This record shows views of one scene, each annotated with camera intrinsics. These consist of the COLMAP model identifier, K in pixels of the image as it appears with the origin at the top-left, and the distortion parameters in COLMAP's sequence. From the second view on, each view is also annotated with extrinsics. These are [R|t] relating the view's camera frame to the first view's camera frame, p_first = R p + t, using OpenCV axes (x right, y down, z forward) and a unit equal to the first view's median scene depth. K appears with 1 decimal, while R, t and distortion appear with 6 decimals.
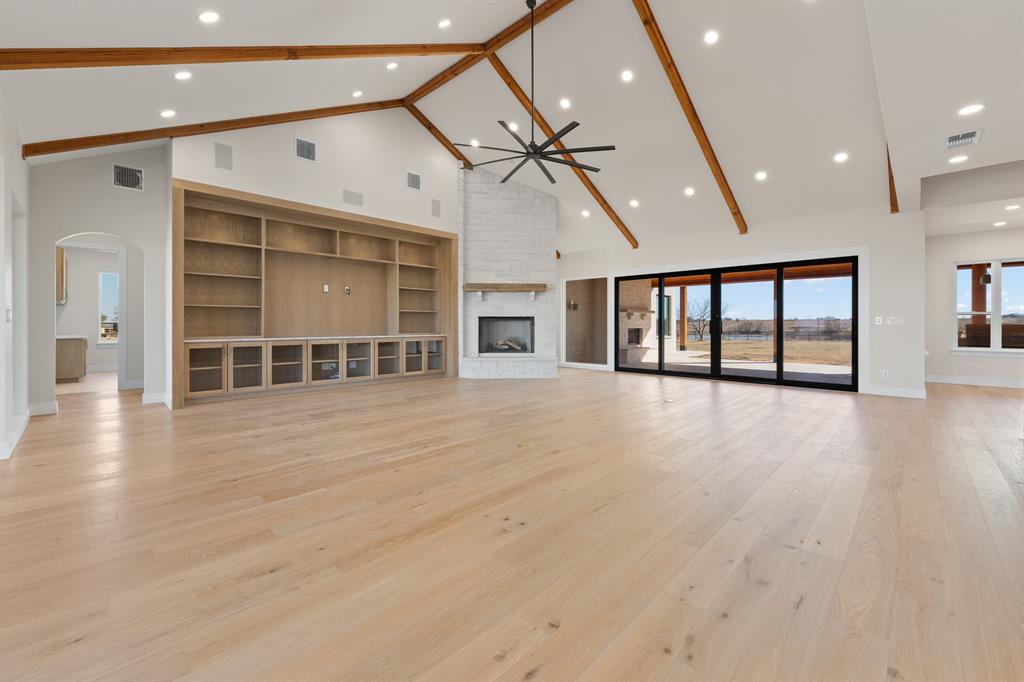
lens RADIAL K [[415.8, 0, 518.2], [0, 415.8, 324.7], [0, 0, 1]] dist [-0.000101, -0.000077]
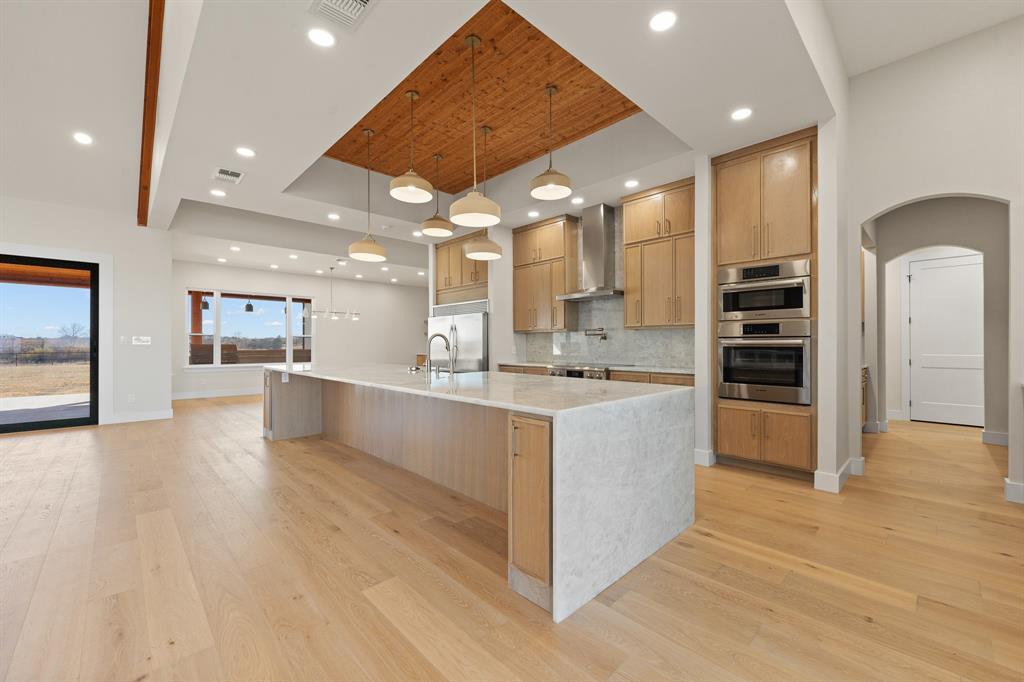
lens RADIAL K [[413.6, 0, 515.7], [0, 413.6, 343.0], [0, 0, 1]] dist [0.000847, 0.000091]
pose [[0.040869, 0.002106, 0.999162, 0.004817], [0.001400, 0.999997, -0.002165, -0.000619], [-0.999164, 0.001488, 0.040865, 0.110512]]
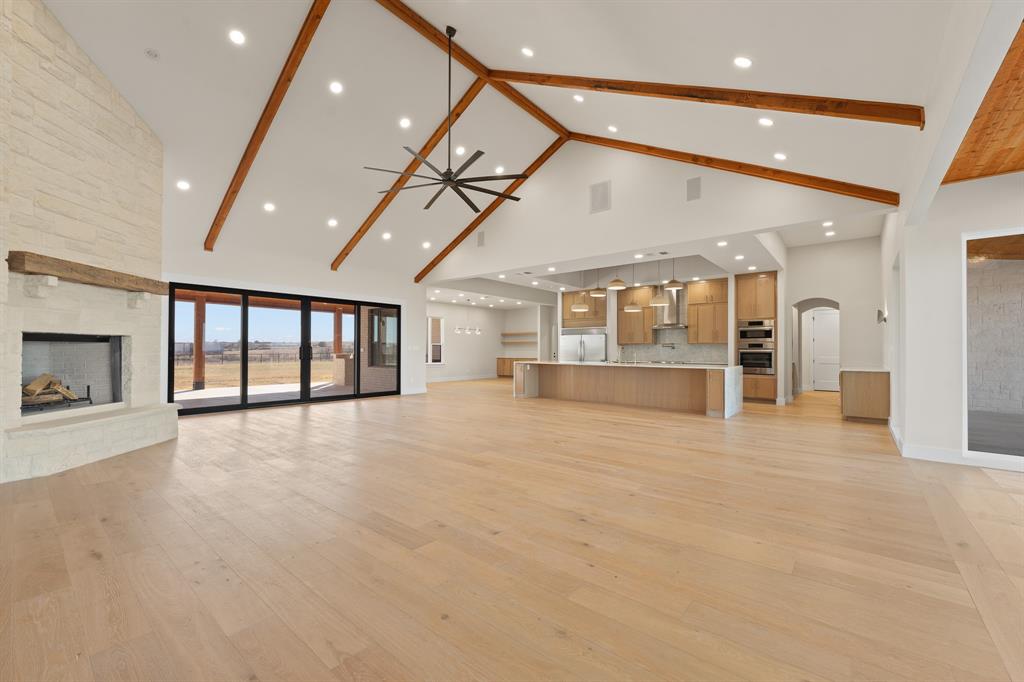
lens RADIAL K [[411.0, 0, 516.0], [0, 411.0, 345.7], [0, 0, 1]] dist [-0.001242, -0.000360]
pose [[-0.069263, 0.009458, 0.997554, -0.709186], [-0.003391, 0.999947, -0.009716, -0.003699], [-0.997593, -0.004056, -0.069228, 0.671424]]
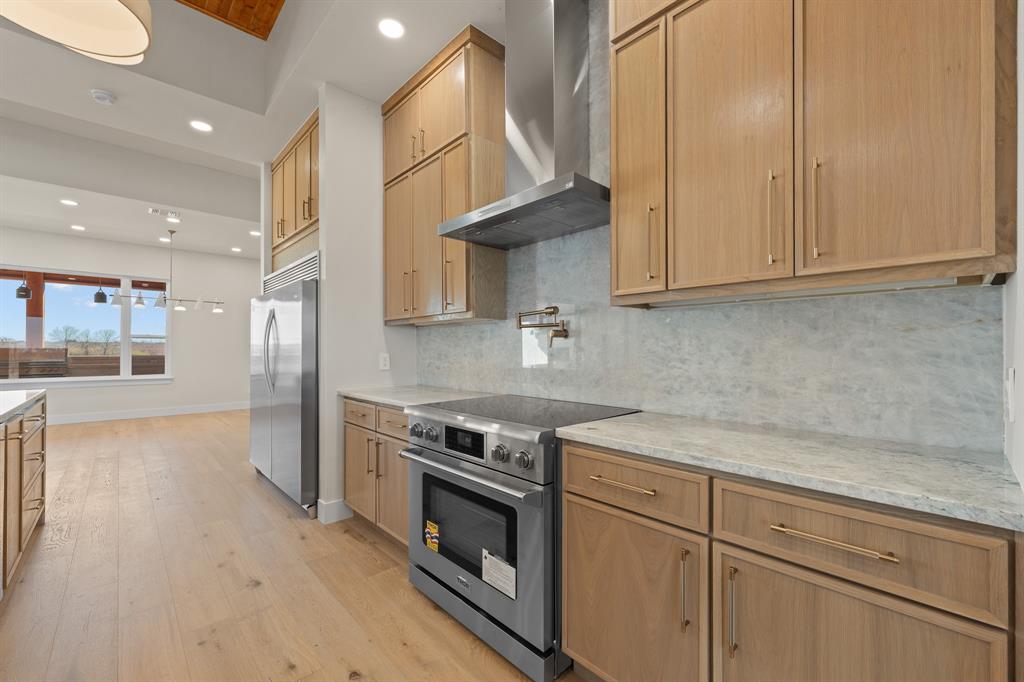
lens RADIAL K [[411.0, 0, 516.0], [0, 411.0, 345.7], [0, 0, 1]] dist [-0.001242, -0.000360]
pose [[0.044044, 0.000595, 0.999029, 0.491047], [0.003924, 0.999992, -0.000769, -0.002637], [-0.999022, 0.003954, 0.044041, -0.003850]]
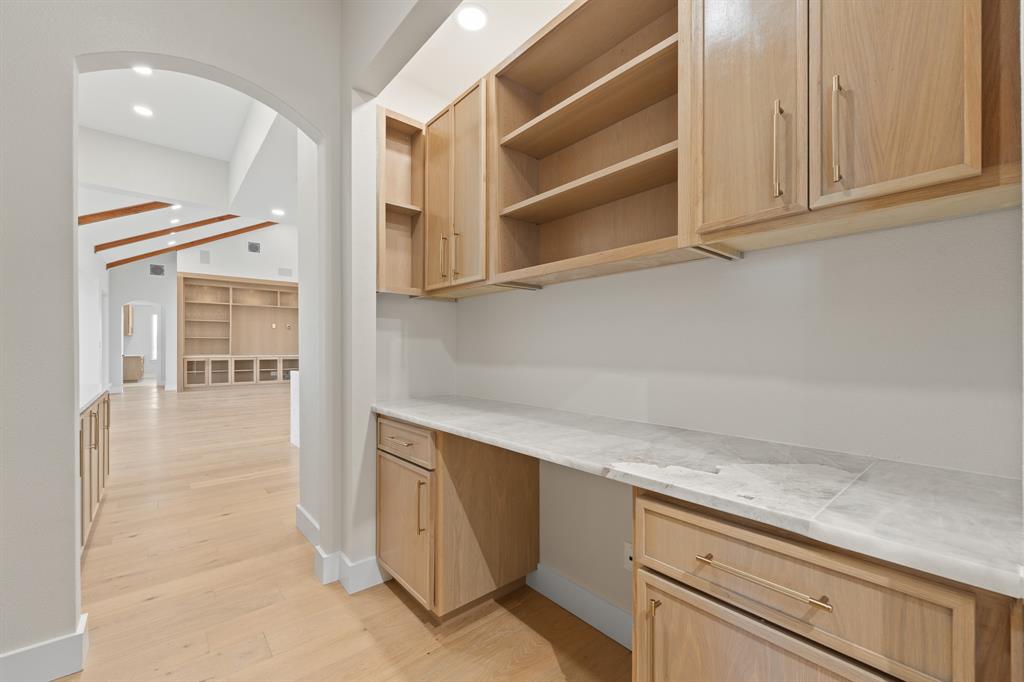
lens RADIAL K [[411.0, 0, 516.0], [0, 411.0, 345.7], [0, 0, 1]] dist [-0.001242, -0.000360]
pose [[0.995593, -0.002151, -0.093755, 0.697991], [0.001634, 0.999983, -0.005591, 0.001556], [0.093766, 0.005413, 0.995580, -0.571015]]
